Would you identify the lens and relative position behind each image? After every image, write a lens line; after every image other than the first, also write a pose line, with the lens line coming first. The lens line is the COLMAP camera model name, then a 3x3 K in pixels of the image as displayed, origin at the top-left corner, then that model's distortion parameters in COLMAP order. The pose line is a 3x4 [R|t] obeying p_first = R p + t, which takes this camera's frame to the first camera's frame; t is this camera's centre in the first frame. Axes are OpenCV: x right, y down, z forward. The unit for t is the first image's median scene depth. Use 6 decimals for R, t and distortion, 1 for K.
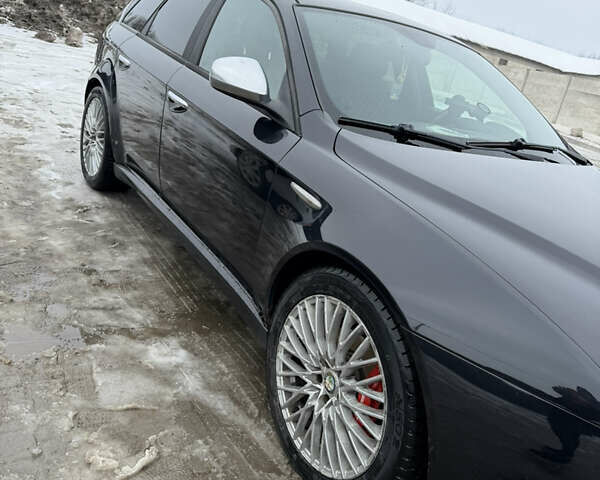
lens RADIAL K [[553.9, 0, 300.0], [0, 553.9, 240.0], [0, 0, 1]] dist [0.155099, -0.271849]
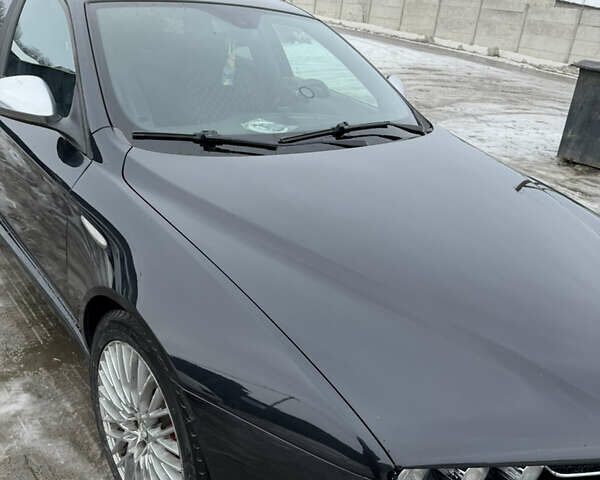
lens RADIAL K [[561.1, 0, 297.6], [0, 561.1, 234.5], [0, 0, 1]] dist [0.073666, -0.110345]
pose [[0.985866, -0.150105, 0.074406, 0.229338], [0.143398, 0.985698, 0.088524, -0.093026], [-0.086630, -0.076603, 0.993291, 0.039849]]
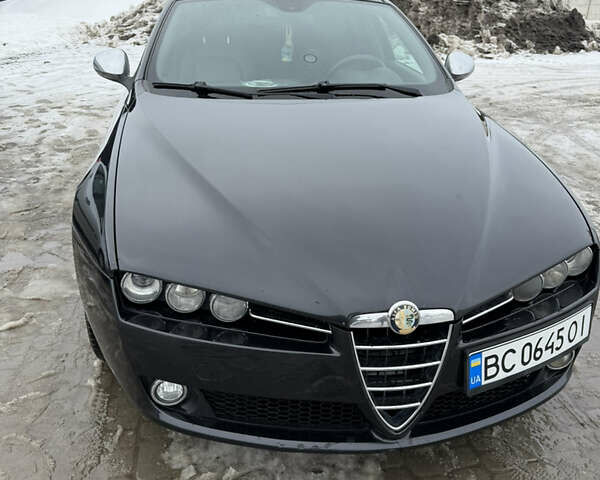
lens RADIAL K [[561.1, 0, 297.6], [0, 561.1, 234.5], [0, 0, 1]] dist [0.073666, -0.110345]
pose [[0.907438, -0.032146, -0.418954, 0.869141], [0.036350, 0.999337, 0.002053, 0.135462], [0.418610, -0.017091, 0.908005, -0.064493]]
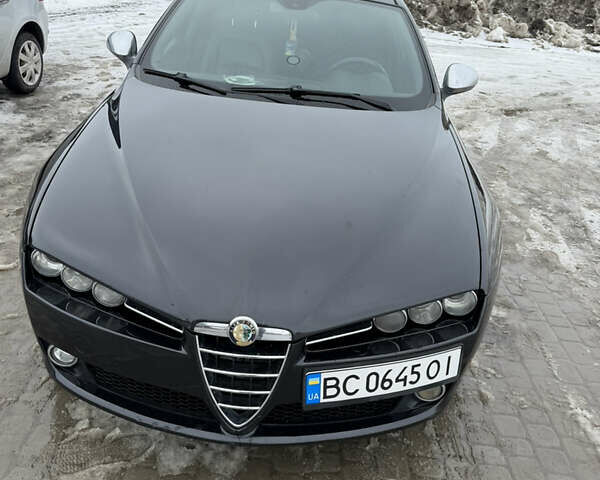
lens RADIAL K [[561.1, 0, 297.6], [0, 561.1, 234.5], [0, 0, 1]] dist [0.073666, -0.110345]
pose [[0.822251, 0.128547, -0.554418, 1.167646], [-0.107016, 0.991703, 0.071221, 0.049610], [0.558974, 0.000770, 0.829185, 0.025916]]
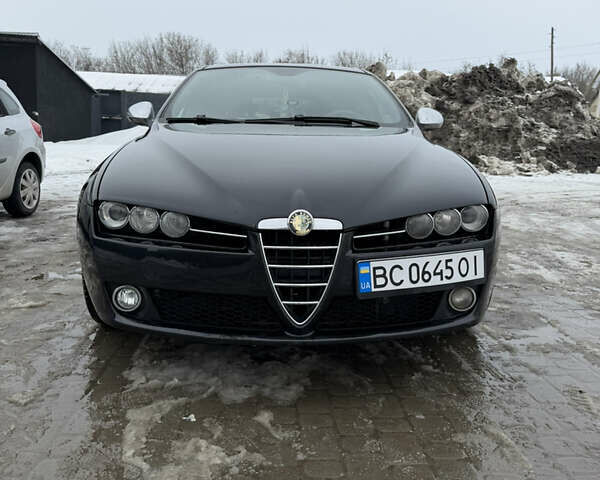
lens RADIAL K [[553.9, 0, 300.0], [0, 553.9, 240.0], [0, 0, 1]] dist [0.155099, -0.271849]
pose [[0.858811, -0.111040, -0.500113, 1.133446], [-0.005015, 0.974358, -0.224948, 0.472766], [0.512267, 0.195696, 0.836233, -0.112249]]
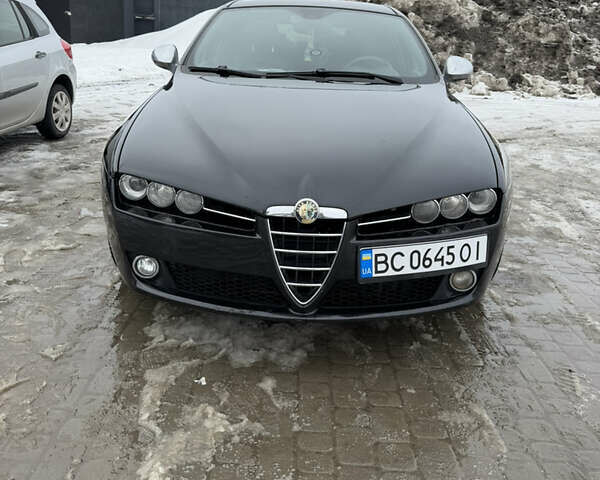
lens RADIAL K [[554.2, 0, 300.8], [0, 554.2, 232.7], [0, 0, 1]] dist [0.161021, -0.298434]
pose [[0.830958, 0.003116, -0.556327, 1.200268], [-0.051727, 0.996085, -0.071682, 0.348474], [0.553926, 0.088342, 0.827866, -0.143053]]
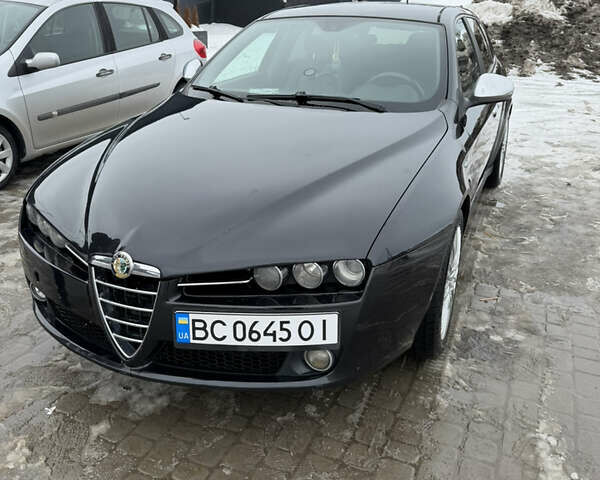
lens RADIAL K [[553.9, 0, 300.0], [0, 553.9, 240.0], [0, 0, 1]] dist [0.155099, -0.271849]
pose [[0.564654, 0.112022, -0.817690, 1.578627], [-0.171713, 0.985011, 0.016369, 0.142923], [0.807267, 0.131166, 0.575426, 0.336644]]
